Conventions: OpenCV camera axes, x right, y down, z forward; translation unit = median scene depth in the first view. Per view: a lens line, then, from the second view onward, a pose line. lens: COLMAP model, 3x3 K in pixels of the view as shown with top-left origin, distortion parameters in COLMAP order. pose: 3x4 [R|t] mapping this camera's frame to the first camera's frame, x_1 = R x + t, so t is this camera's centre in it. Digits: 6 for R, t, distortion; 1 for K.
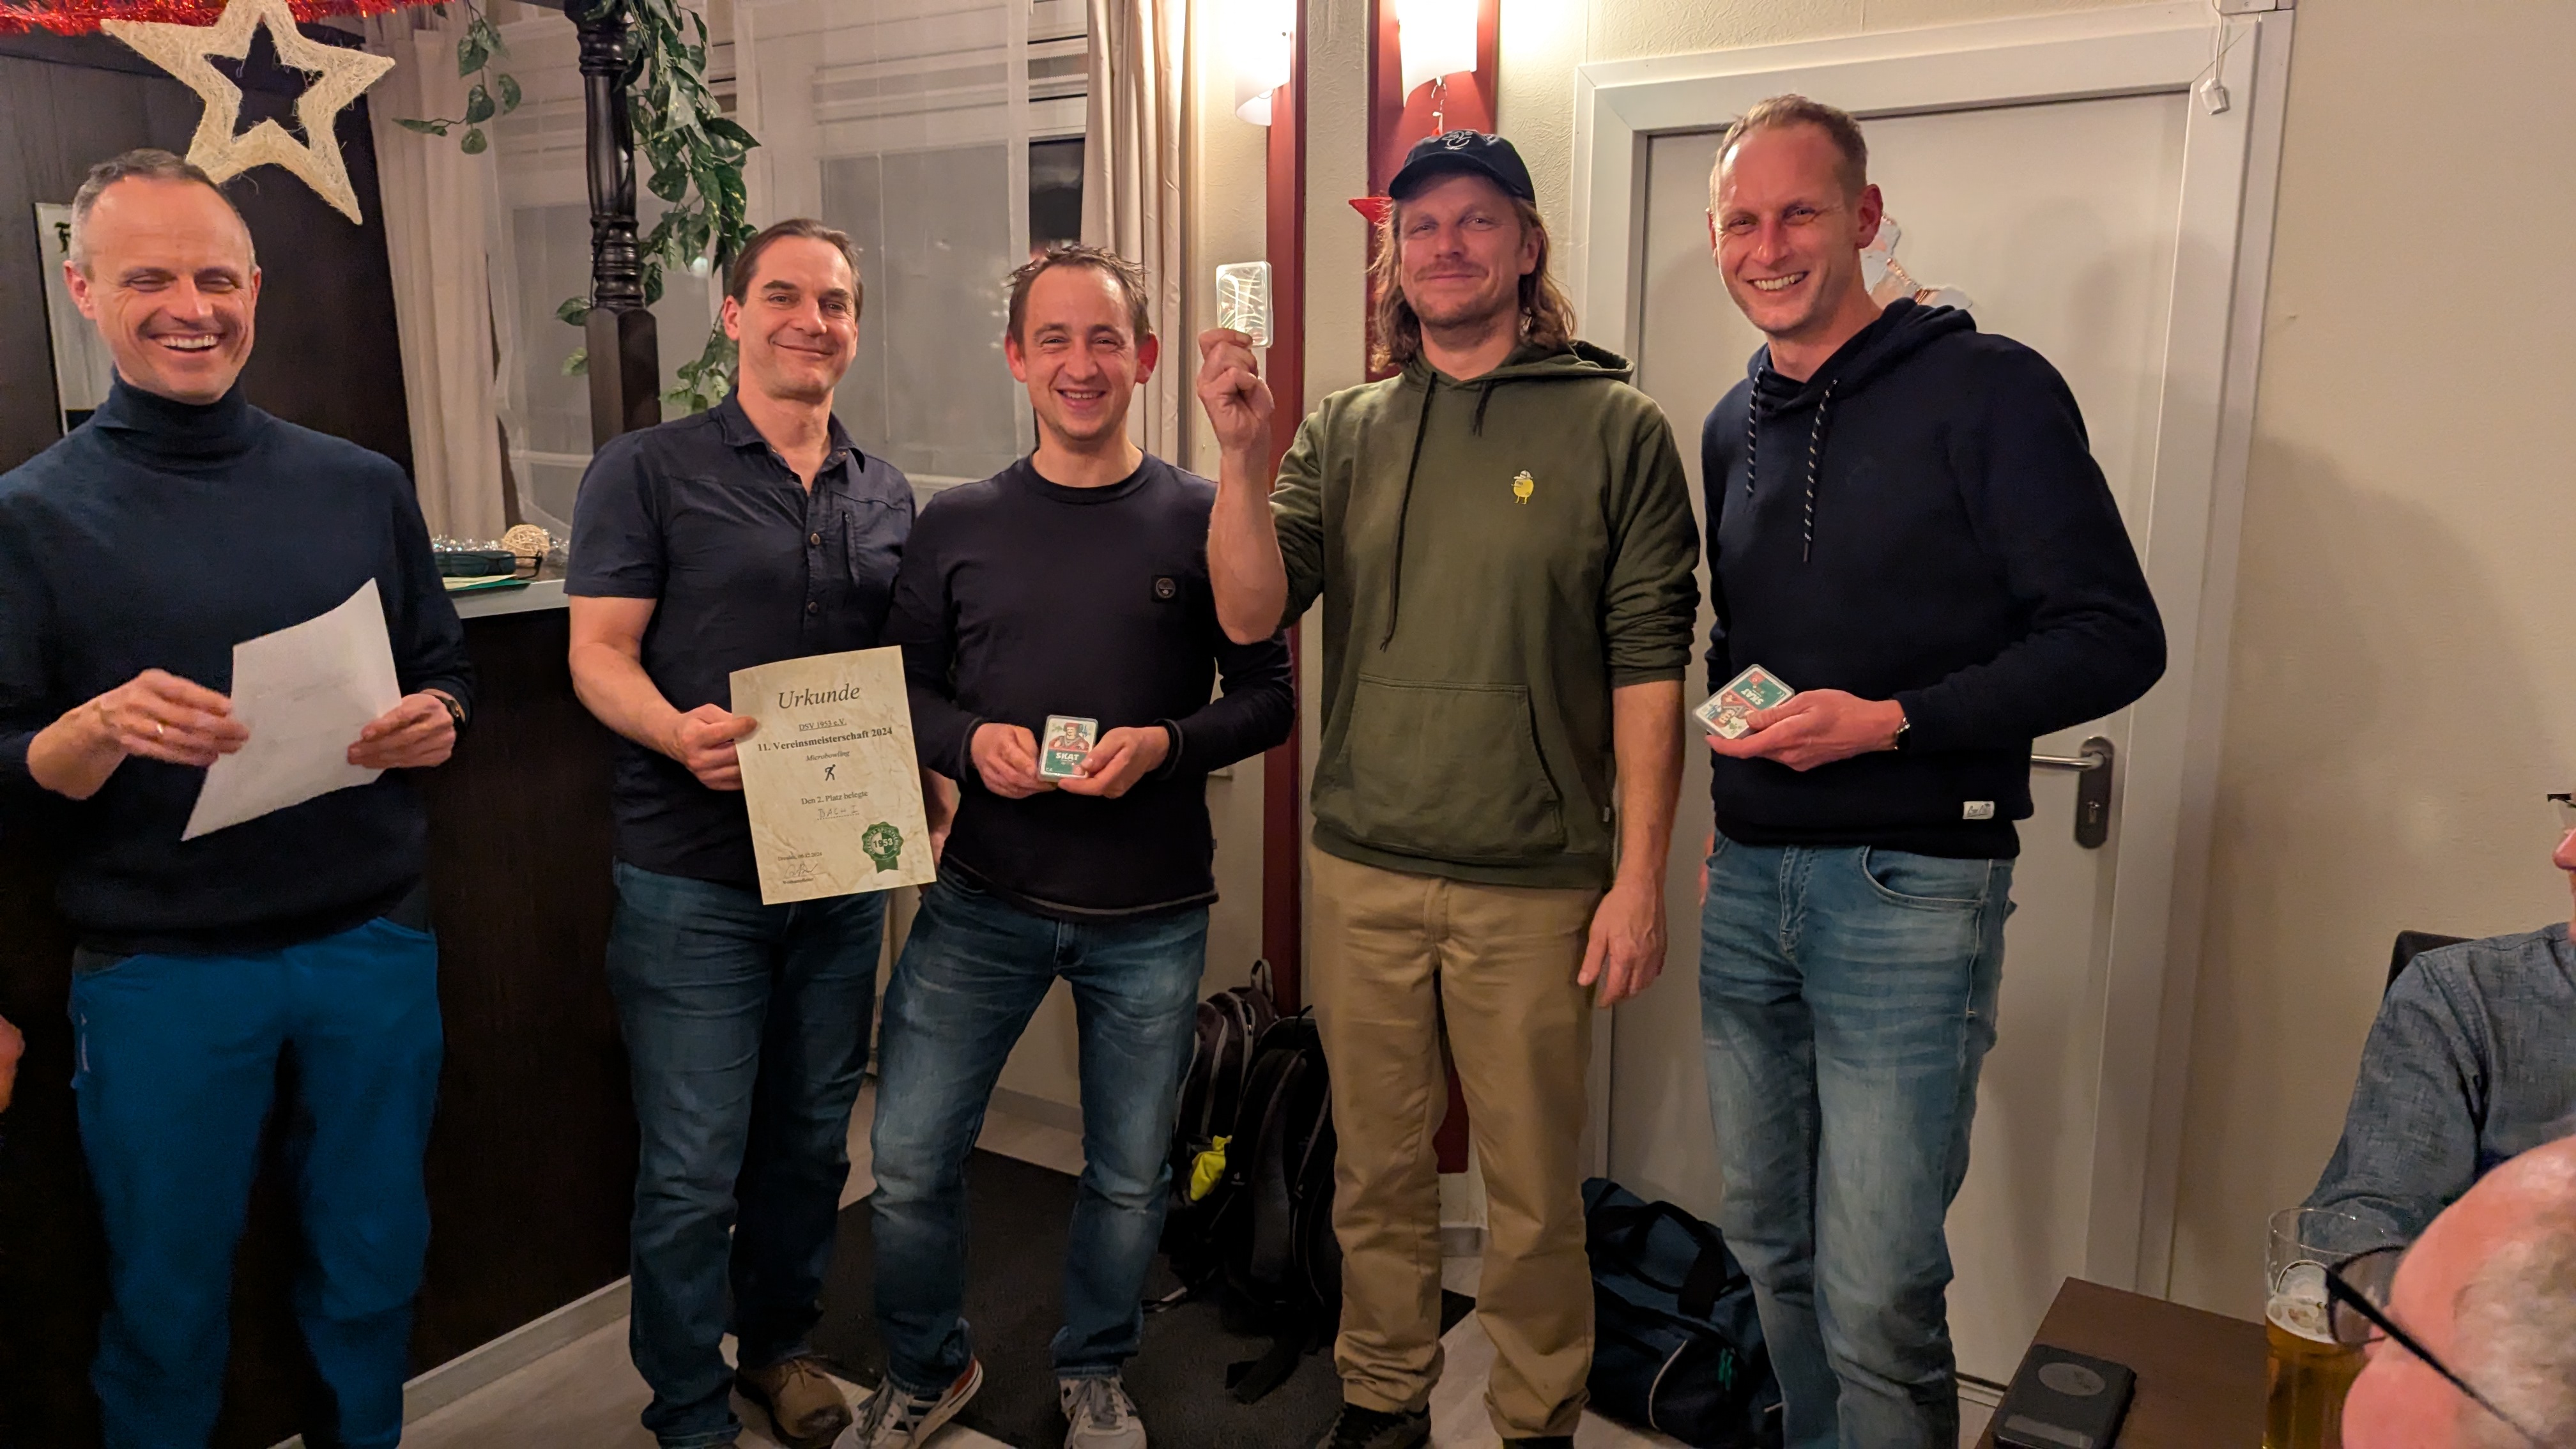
lens RADIAL K [[1844.0, 0, 1296.1], [0, 1844.0, 739.7], [0, 0, 1]] dist [0.063294, -0.060781]
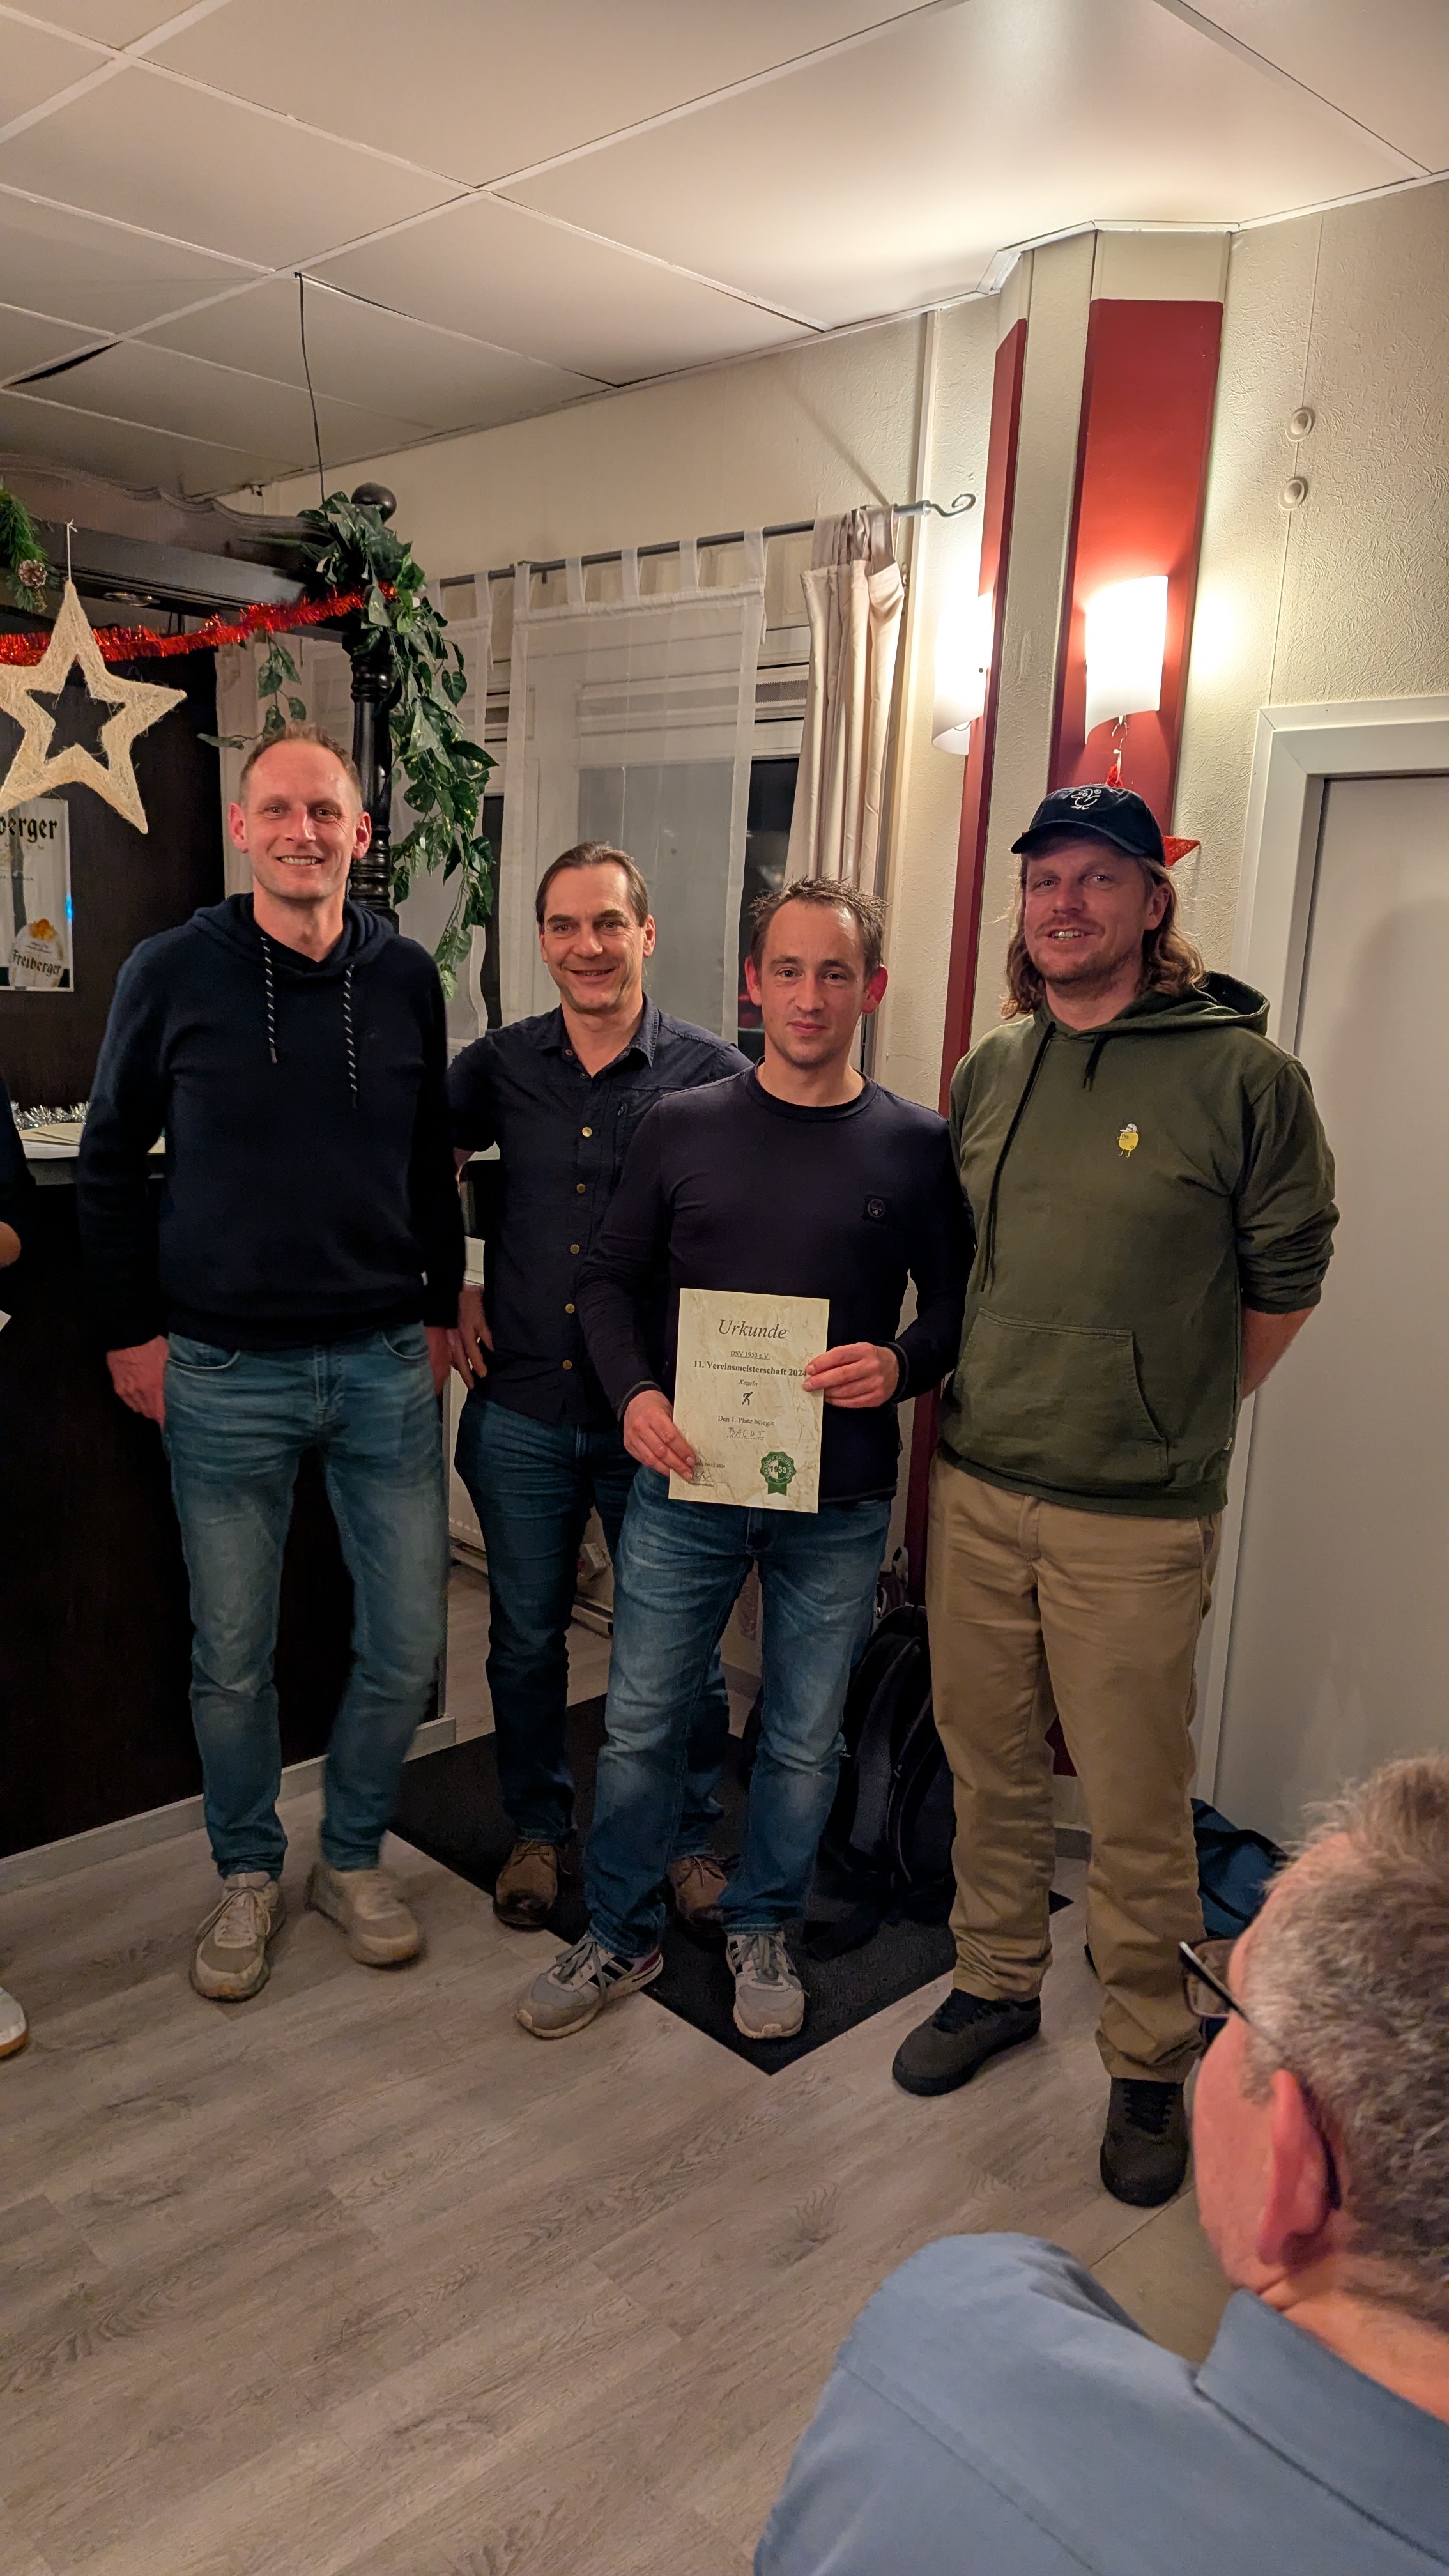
lens RADIAL K [[1844.0, 0, 732.0], [0, 1844.0, 1318.3], [0, 0, 1]] dist [0.063294, -0.060781]
pose [[0.974323, 0.088043, -0.207228, 0.105224], [-0.086527, 0.996115, 0.016382, -0.021218], [0.207865, 0.001970, 0.978156, -0.050625]]
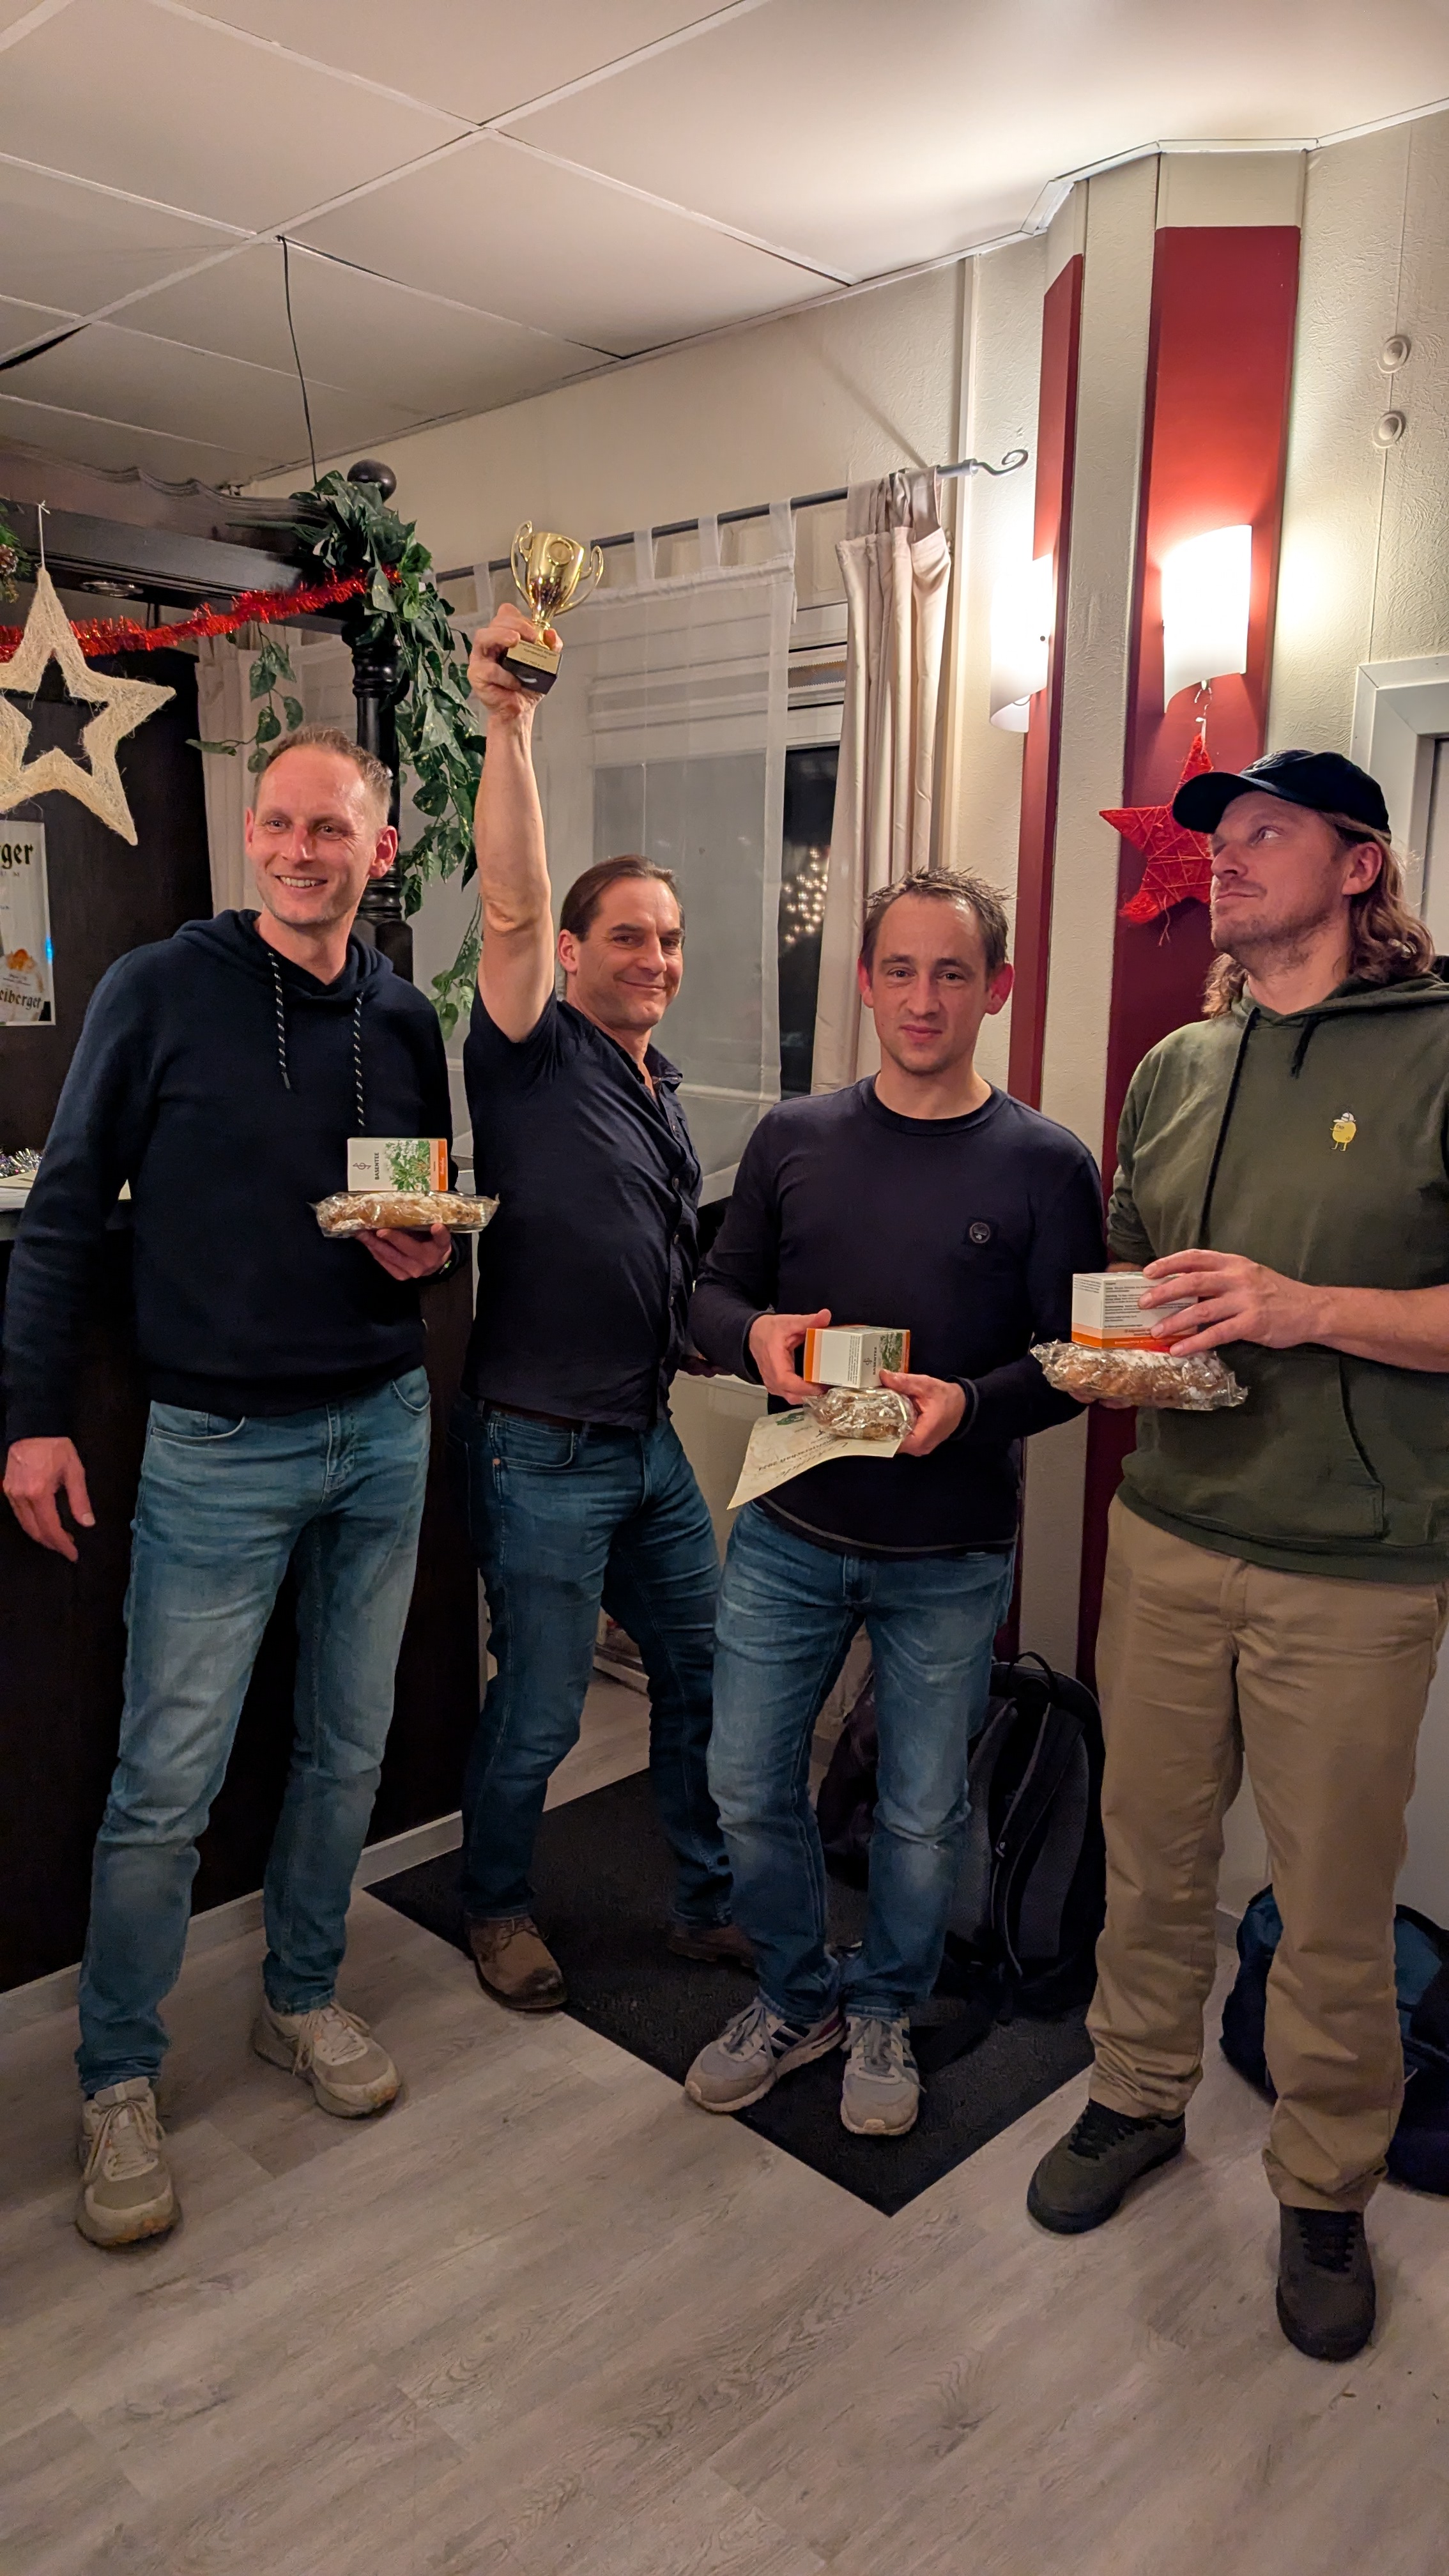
lens RADIAL K [[1844.0, 0, 740.9], [0, 1844.0, 1295.7], [0, 0, 1]] dist [0.063294, -0.060781]
pose [[0.979399, 0.047361, -0.196300, 0.045020], [-0.049525, 0.998754, -0.006124, -0.027324], [0.195765, 0.015720, 0.980525, 0.034885]]
